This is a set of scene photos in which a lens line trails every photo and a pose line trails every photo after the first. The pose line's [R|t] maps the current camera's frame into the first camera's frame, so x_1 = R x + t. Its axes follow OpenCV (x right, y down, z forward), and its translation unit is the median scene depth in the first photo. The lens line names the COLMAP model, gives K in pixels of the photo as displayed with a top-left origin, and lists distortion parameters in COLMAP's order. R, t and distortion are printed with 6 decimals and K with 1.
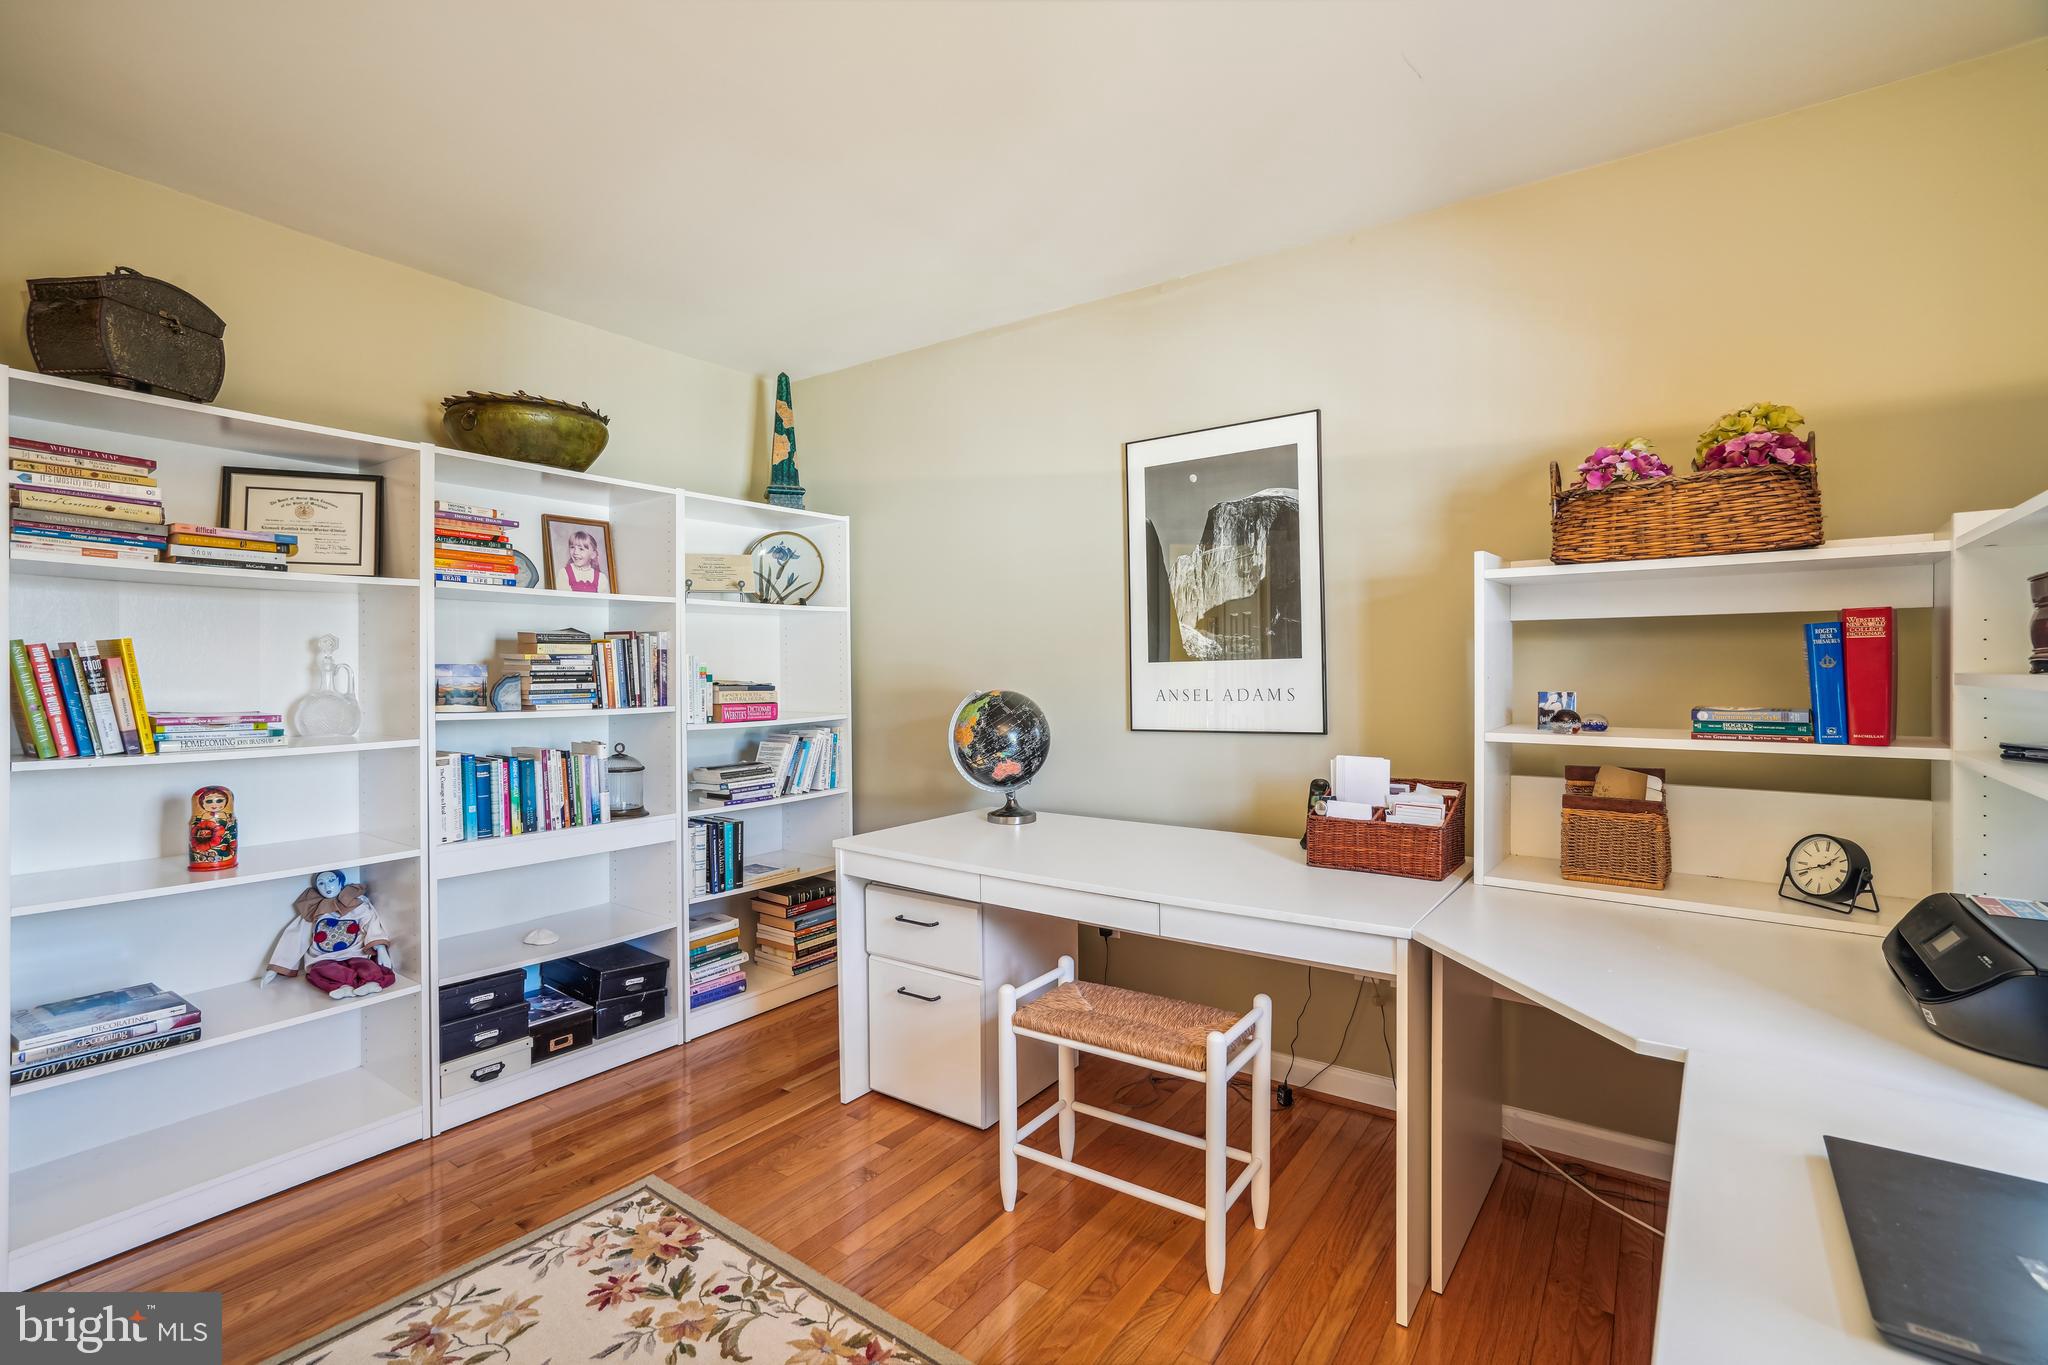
lens RADIAL K [[941.0, 0, 1015.7], [0, 941.0, 684.3], [0, 0, 1]] dist [-0.000096, 0.000598]
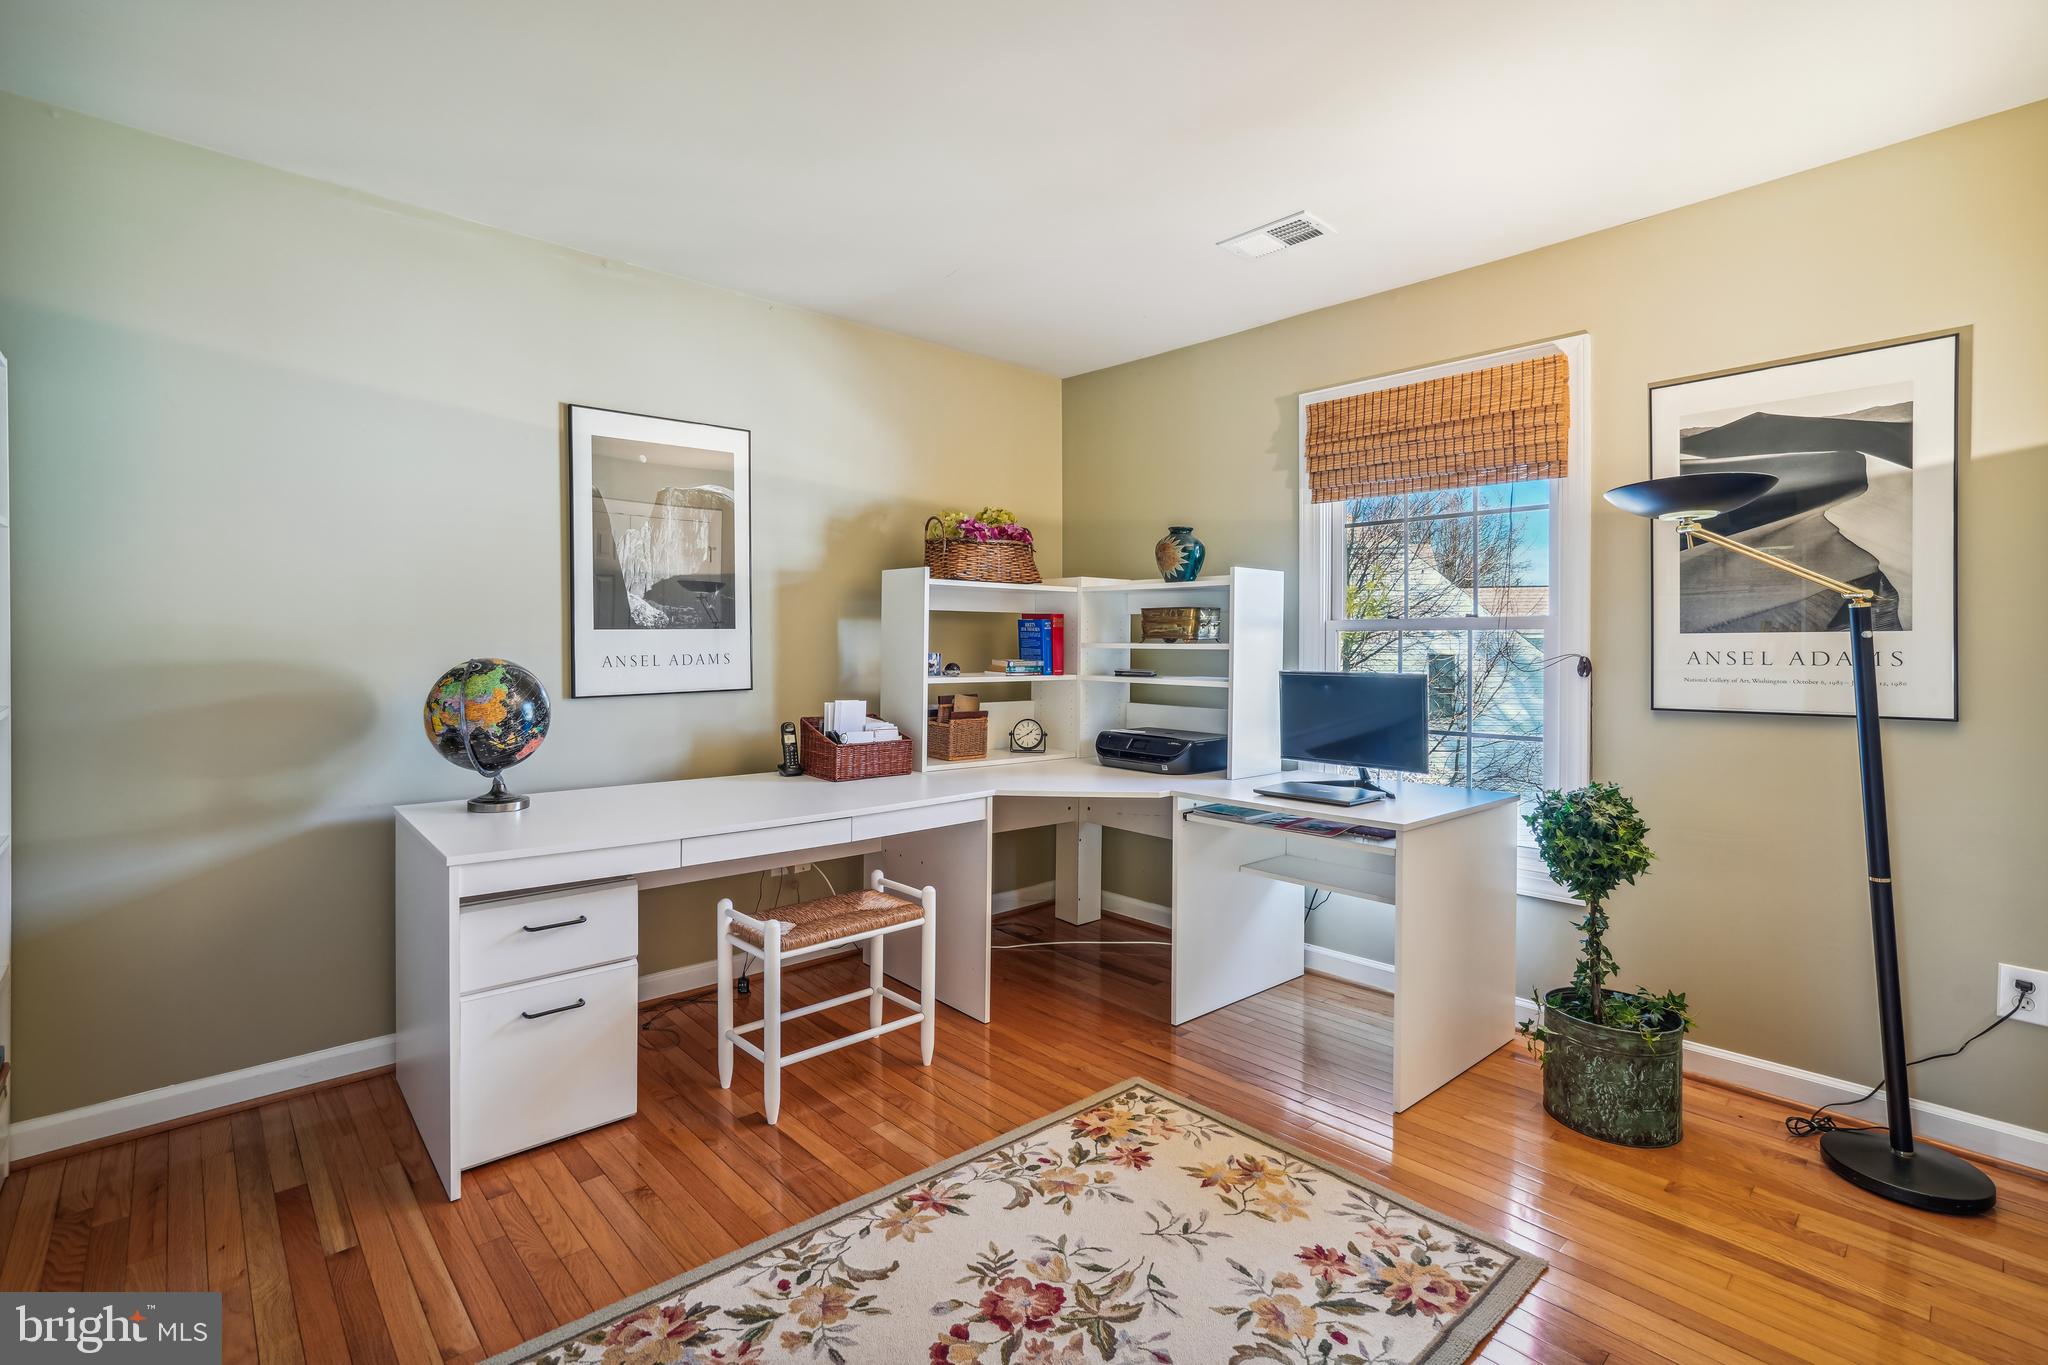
lens RADIAL K [[935.5, 0, 1019.9], [0, 935.5, 643.0], [0, 0, 1]] dist [-0.000164, 0.036063]
pose [[0.212430, 0.006206, 0.977157, -0.993117], [0.007802, 0.999937, -0.008047, 0.004097], [-0.977145, 0.009334, 0.212368, 0.462972]]
